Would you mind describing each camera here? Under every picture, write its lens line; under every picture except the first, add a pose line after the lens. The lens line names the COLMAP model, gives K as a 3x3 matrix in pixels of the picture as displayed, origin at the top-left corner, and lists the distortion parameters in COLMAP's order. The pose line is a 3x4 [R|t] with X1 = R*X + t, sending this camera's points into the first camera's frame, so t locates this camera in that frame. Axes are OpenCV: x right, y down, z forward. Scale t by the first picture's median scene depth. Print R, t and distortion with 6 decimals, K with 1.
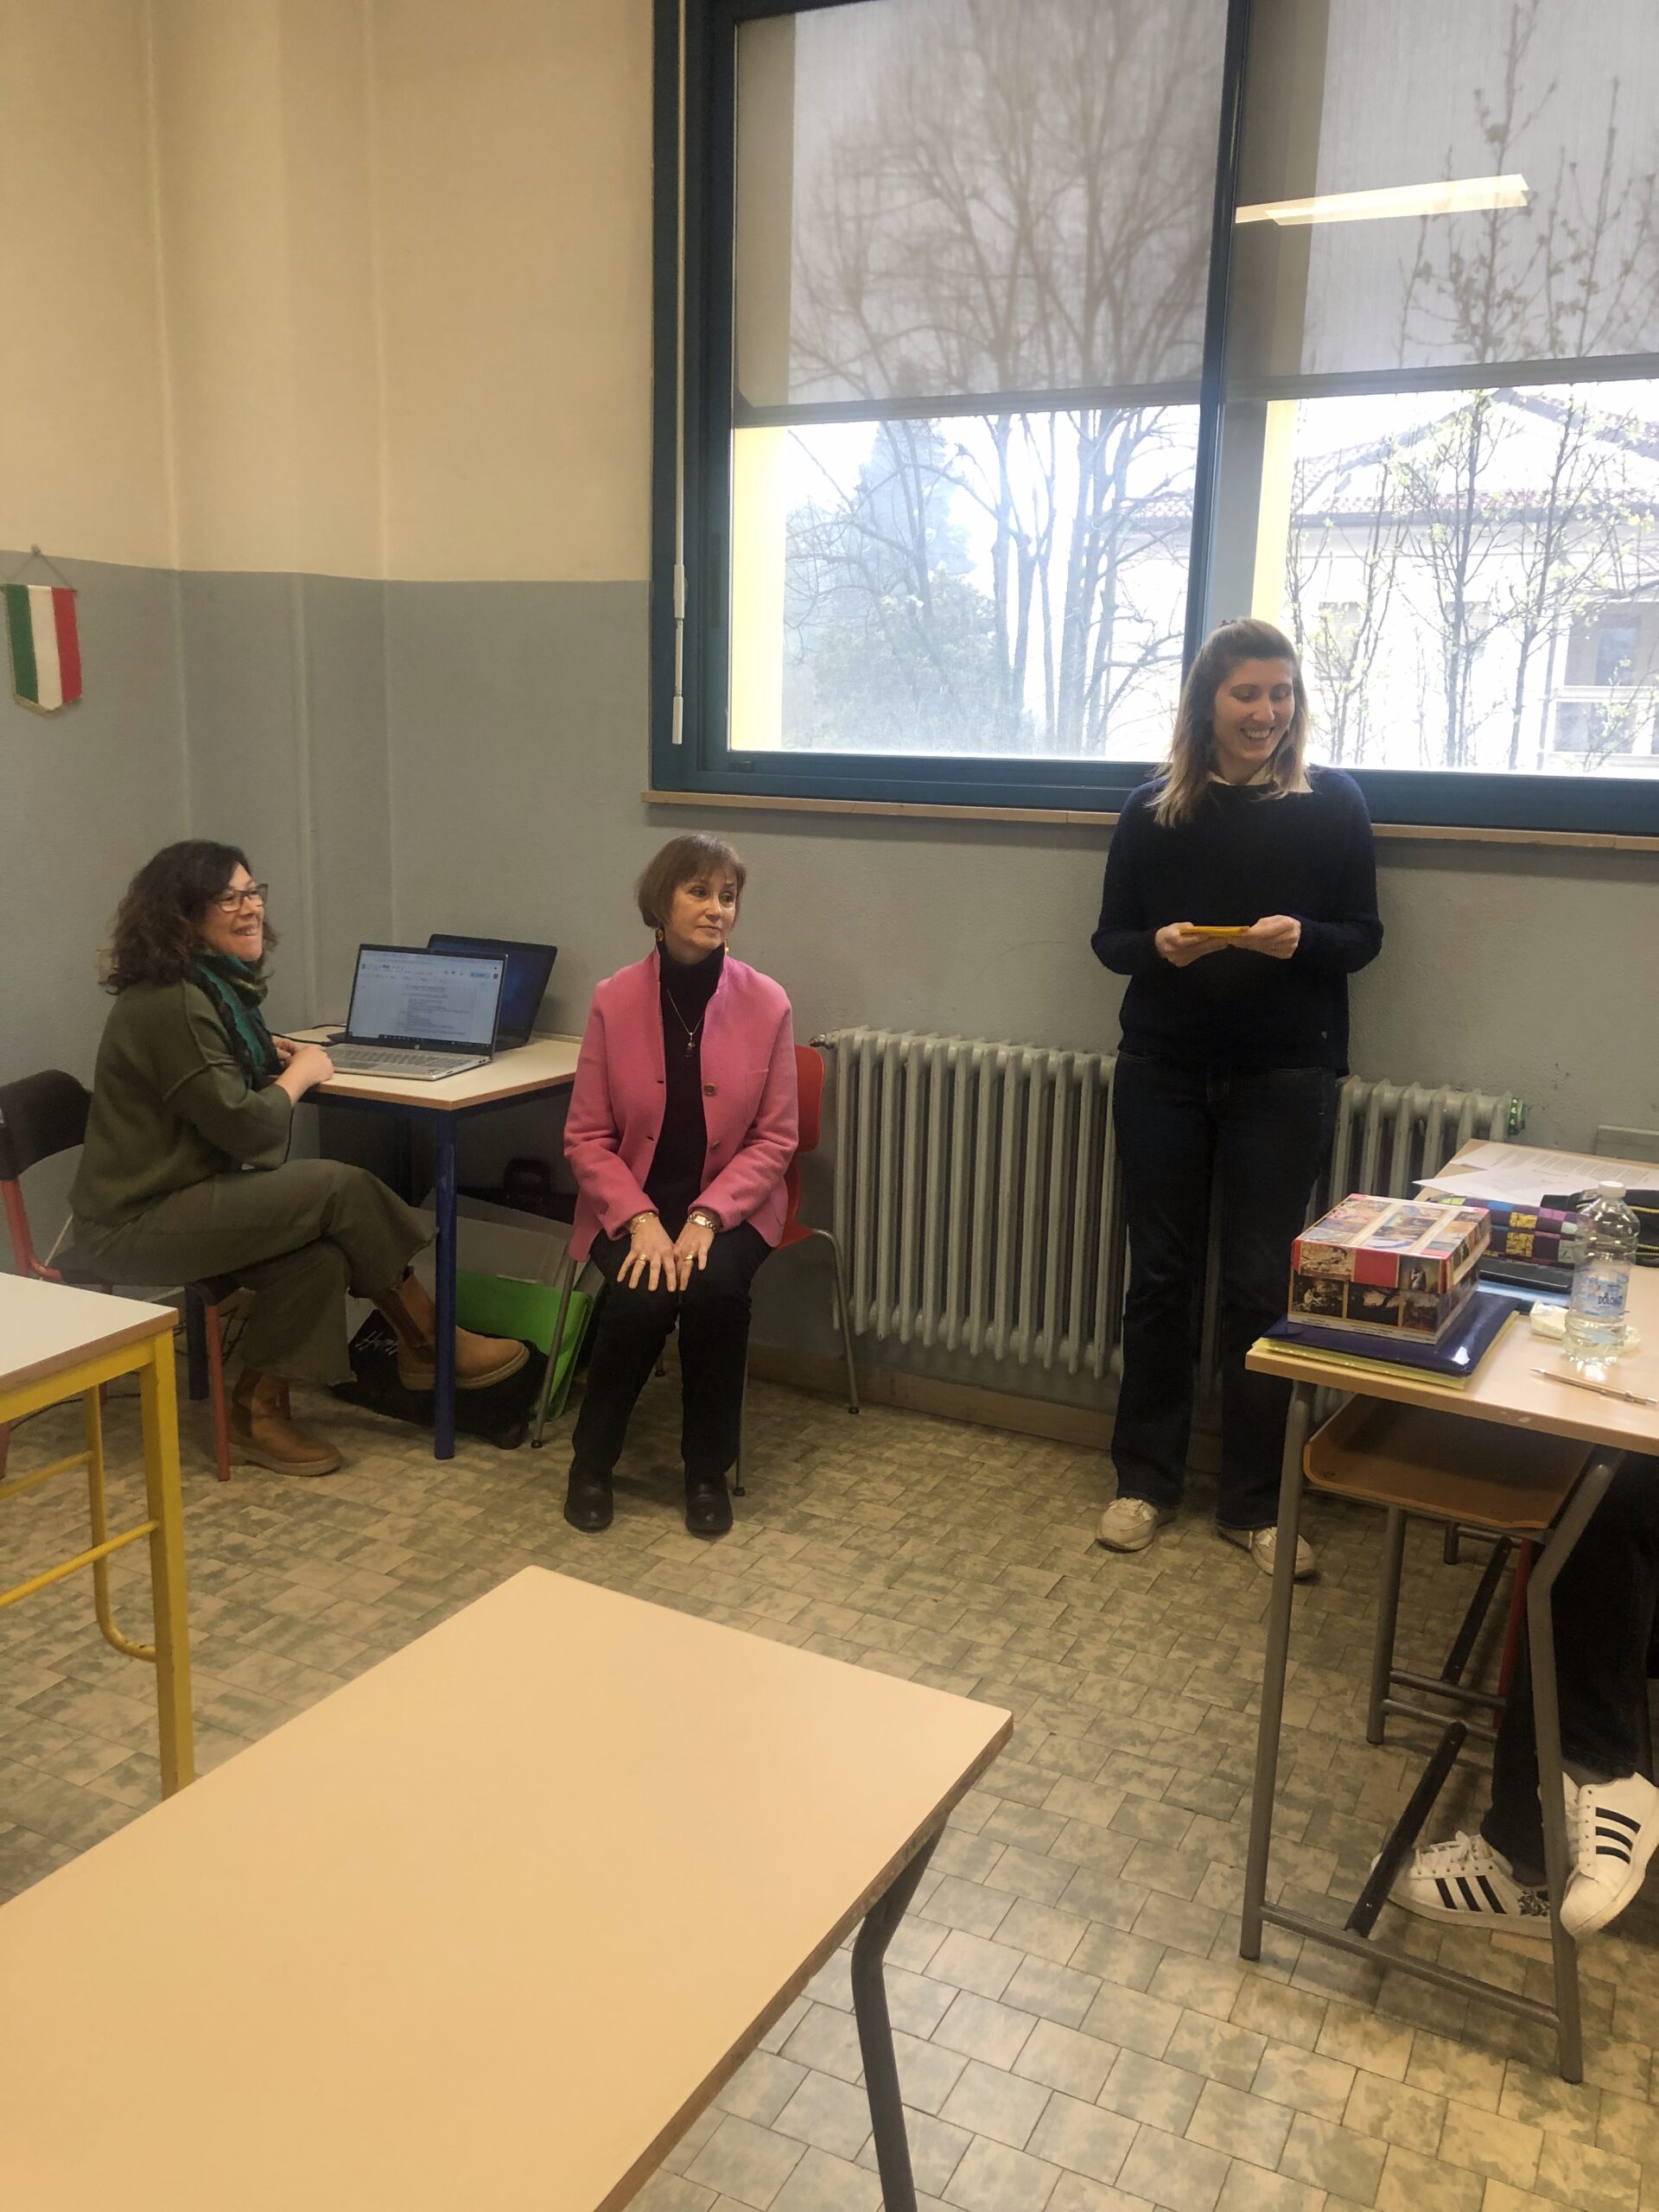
lens RADIAL K [[1786.0, 0, 854.8], [0, 1786.0, 1107.5], [0, 0, 1]] dist [0.001616, -0.003250]
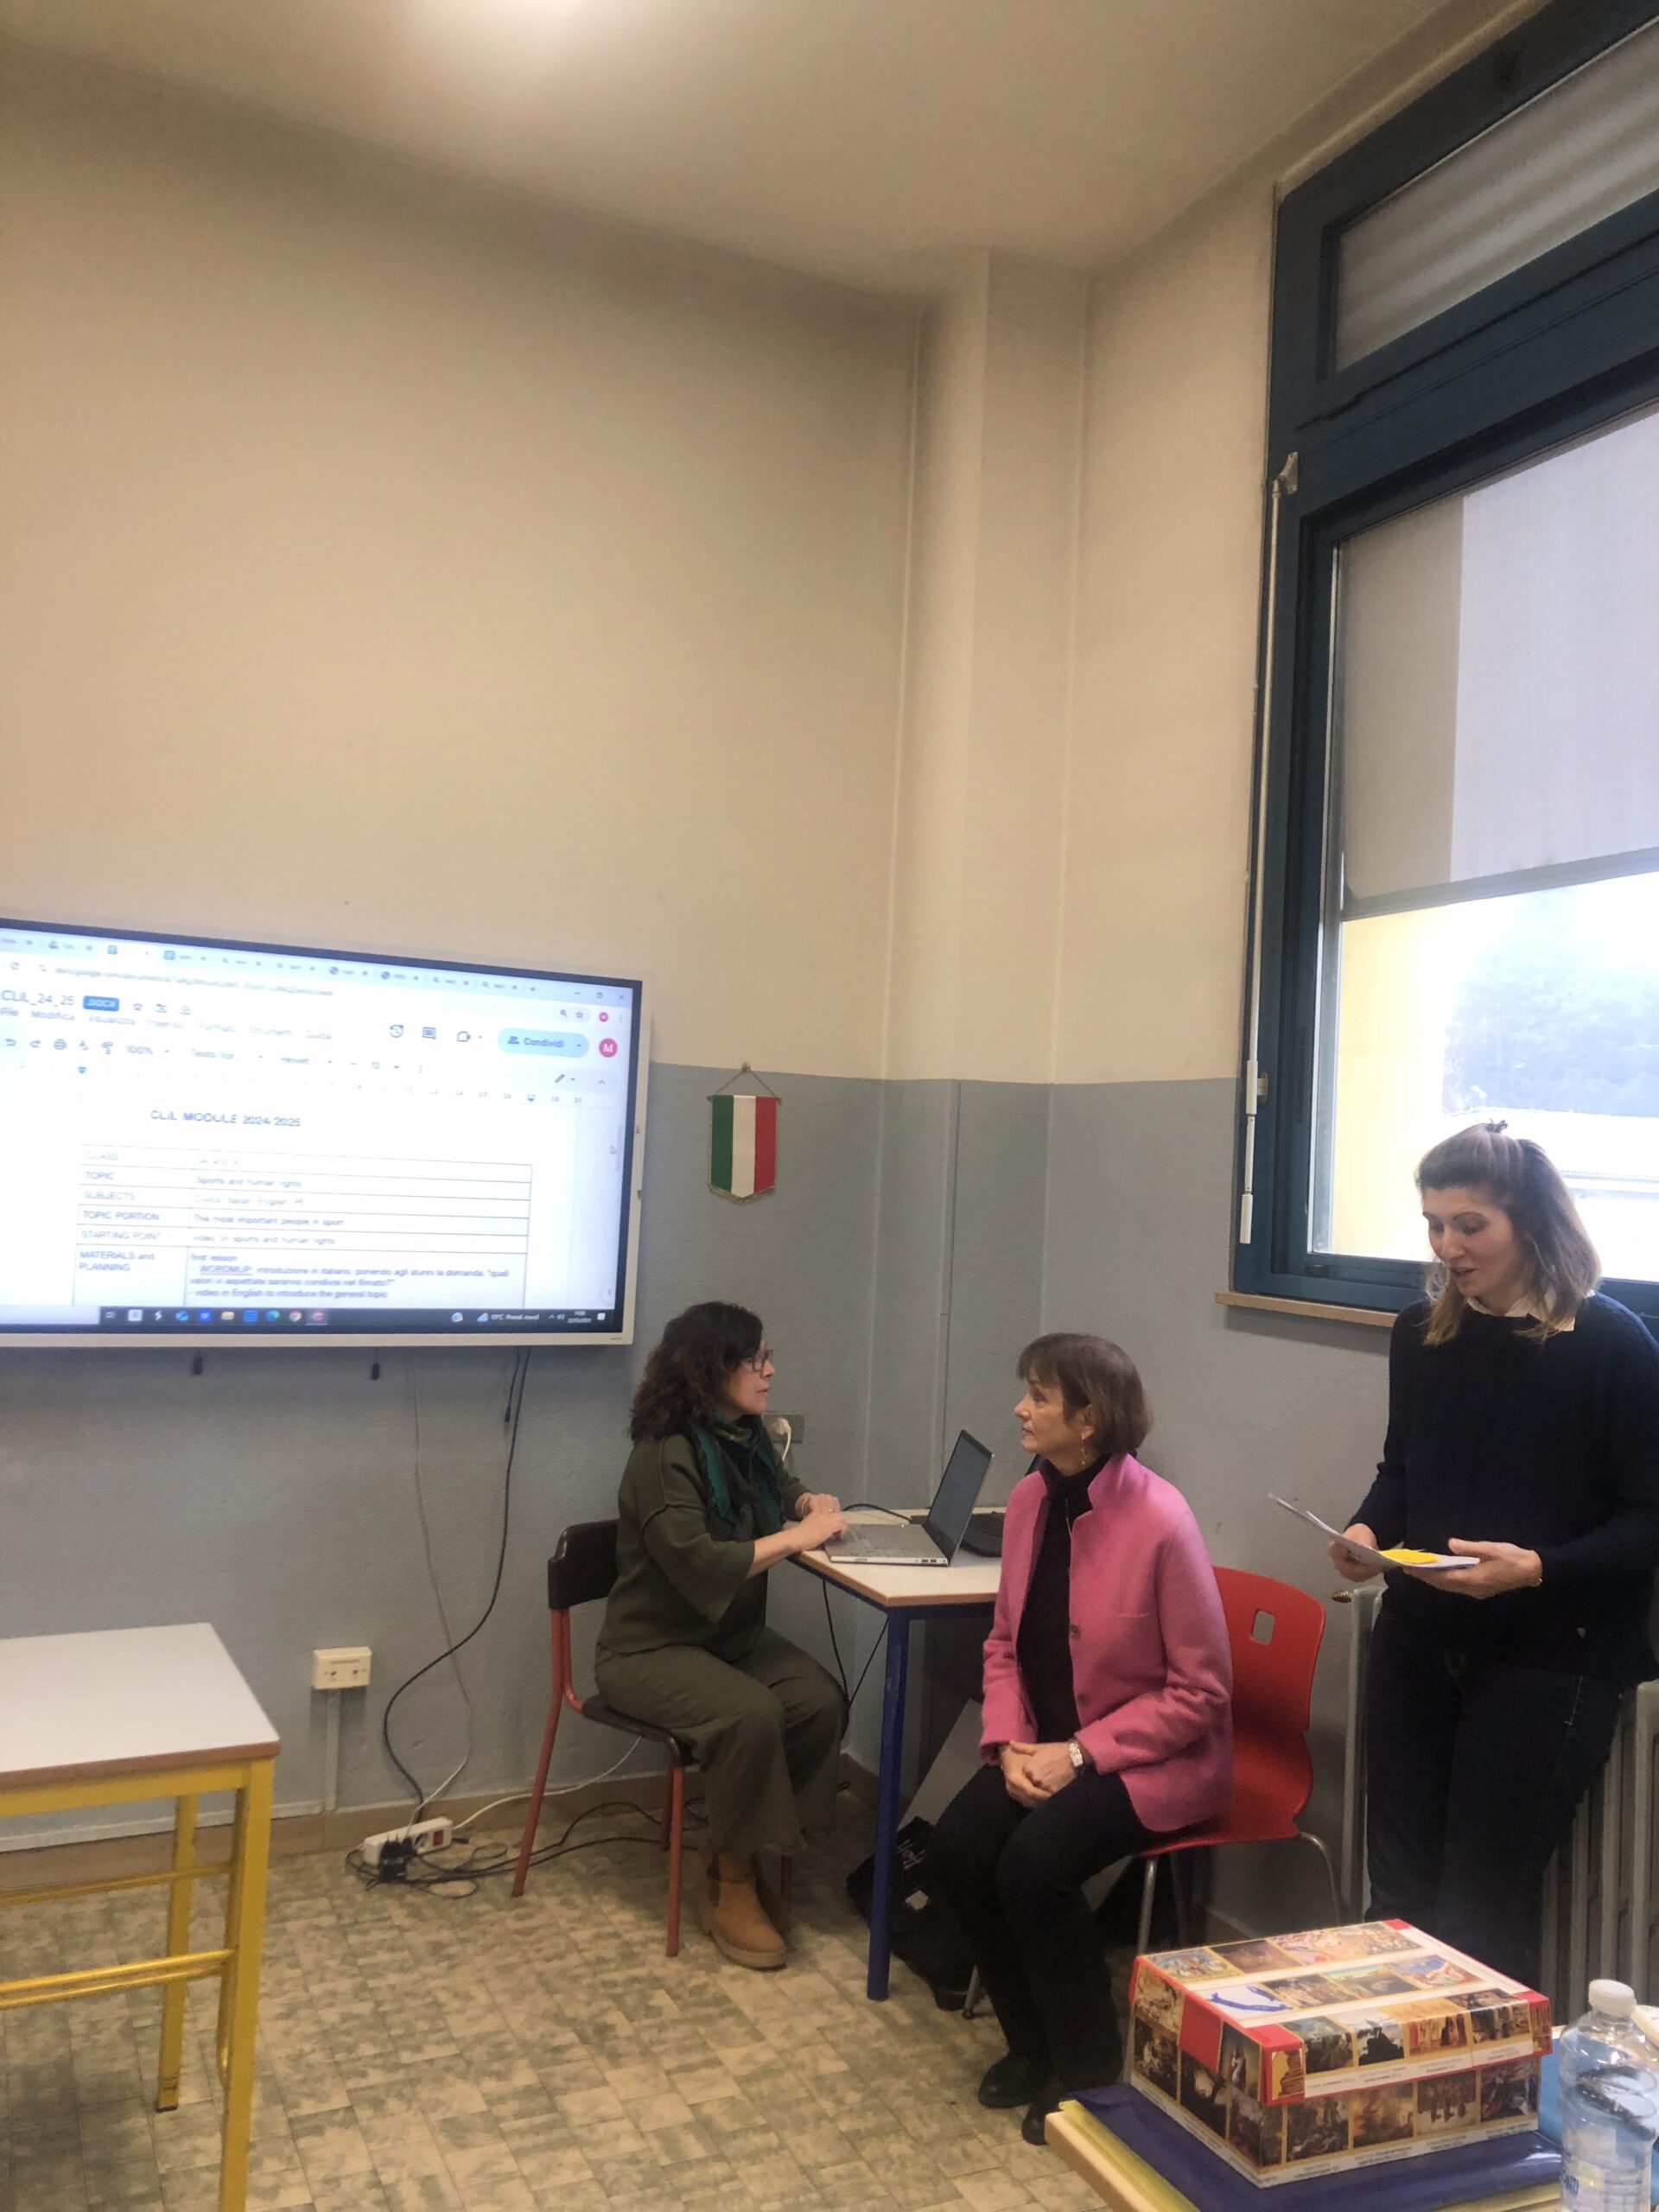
lens RADIAL K [[1746.2, 0, 871.2], [0, 1746.2, 1110.1], [0, 0, 1]] dist [0.069564, -0.098034]
pose [[0.795996, -0.015442, -0.605104, 0.385875], [-0.150087, 0.963421, -0.222021, -0.049434], [0.586399, 0.267546, 0.764562, 0.215093]]
